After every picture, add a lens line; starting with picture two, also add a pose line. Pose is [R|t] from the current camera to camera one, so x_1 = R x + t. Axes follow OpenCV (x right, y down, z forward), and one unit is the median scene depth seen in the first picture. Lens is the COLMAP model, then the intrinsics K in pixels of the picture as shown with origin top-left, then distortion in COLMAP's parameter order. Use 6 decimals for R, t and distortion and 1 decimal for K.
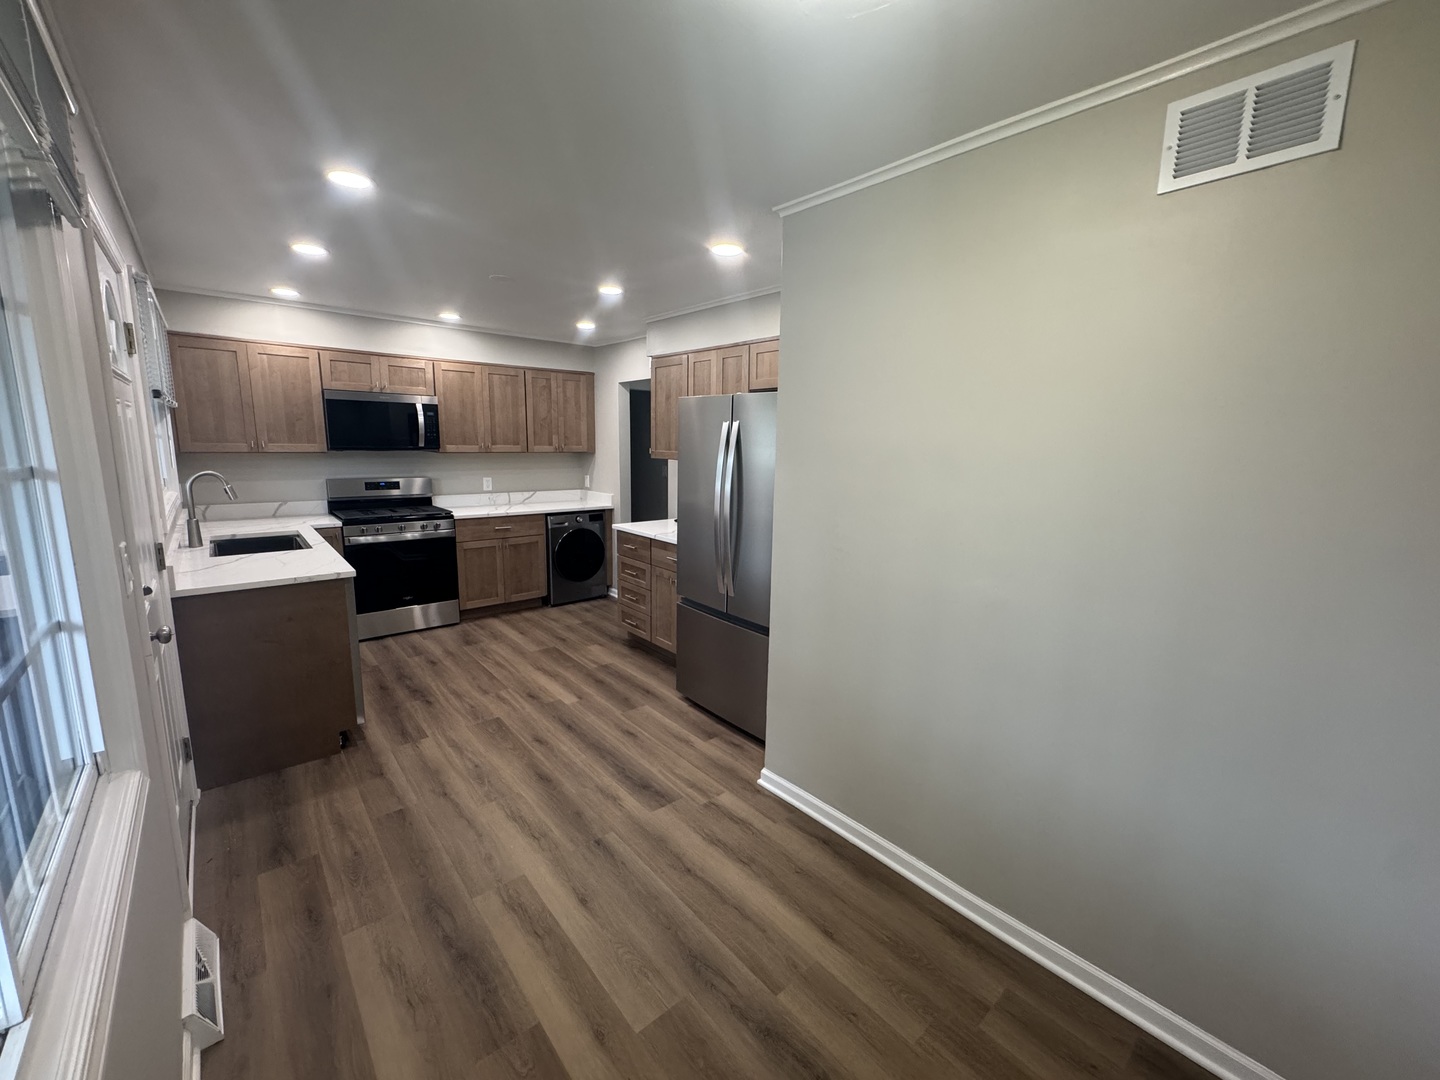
lens RADIAL K [[574.0, 0, 720.0], [0, 574.0, 540.0], [0, 0, 1]] dist [-0.001538, 0.000209]
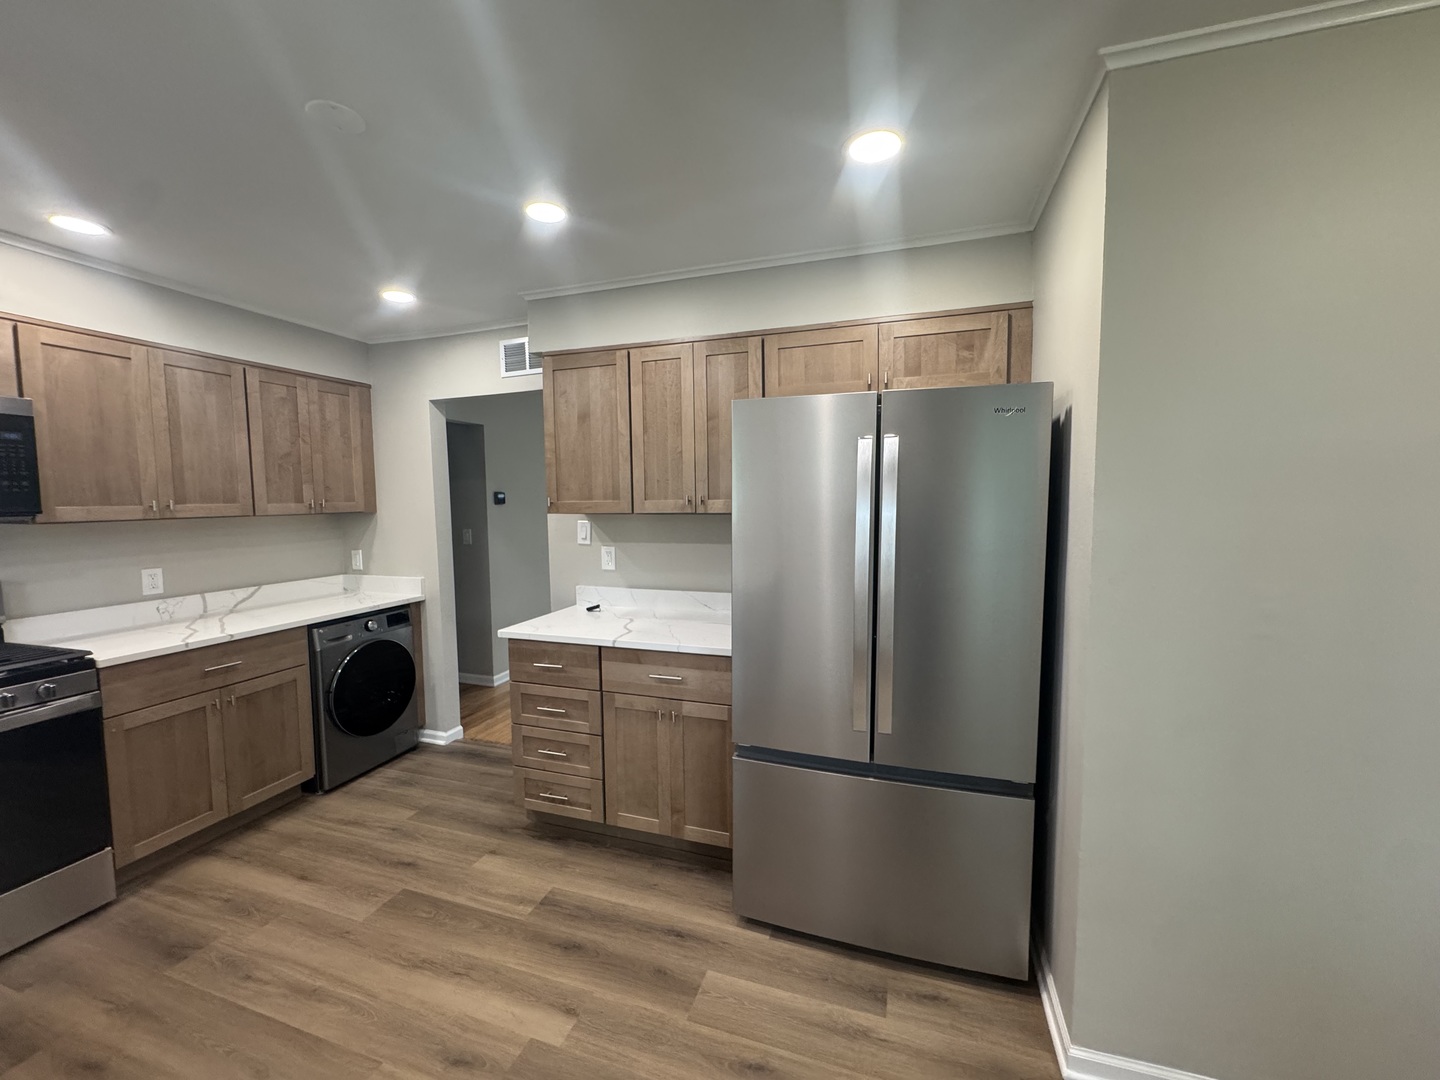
lens RADIAL K [[574.0, 0, 720.0], [0, 574.0, 540.0], [0, 0, 1]] dist [-0.001538, 0.000209]
pose [[0.861294, -0.065824, 0.503825, -0.254579], [0.114365, 0.991244, -0.066004, -0.048907], [-0.495068, 0.114469, 0.861281, 0.351420]]
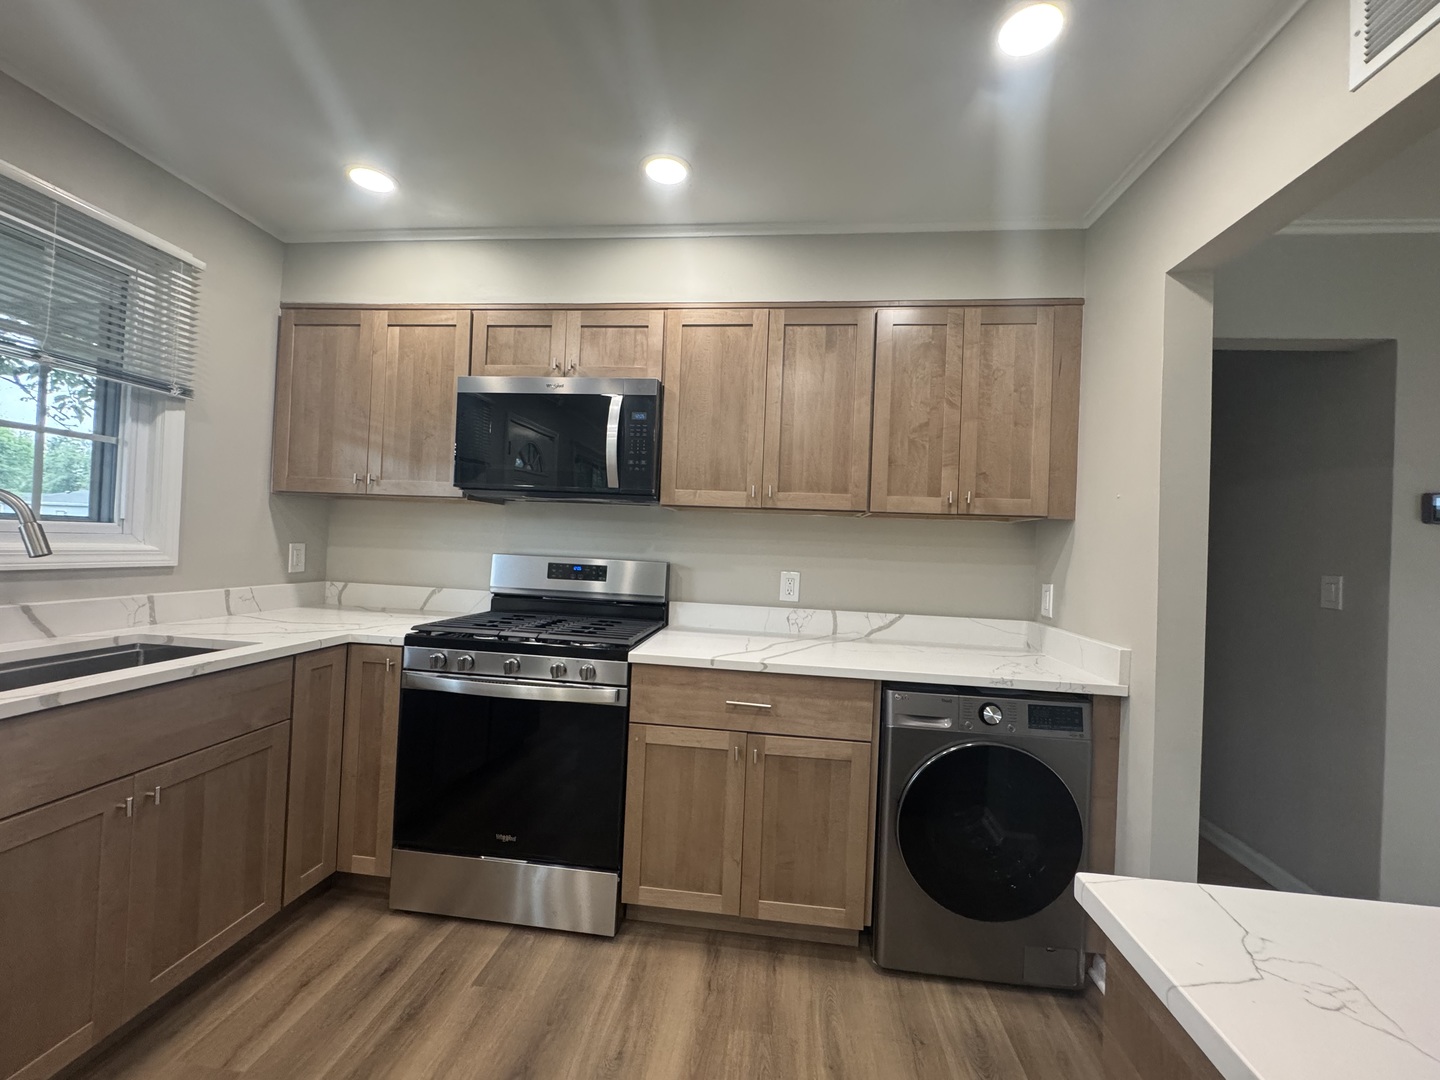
lens RADIAL K [[574.0, 0, 720.0], [0, 574.0, 540.0], [0, 0, 1]] dist [-0.001538, 0.000209]
pose [[0.674986, 0.003087, -0.737824, -0.126777], [-0.154907, 0.978297, -0.137621, -0.071269], [0.721386, 0.207187, 0.660815, 0.741619]]
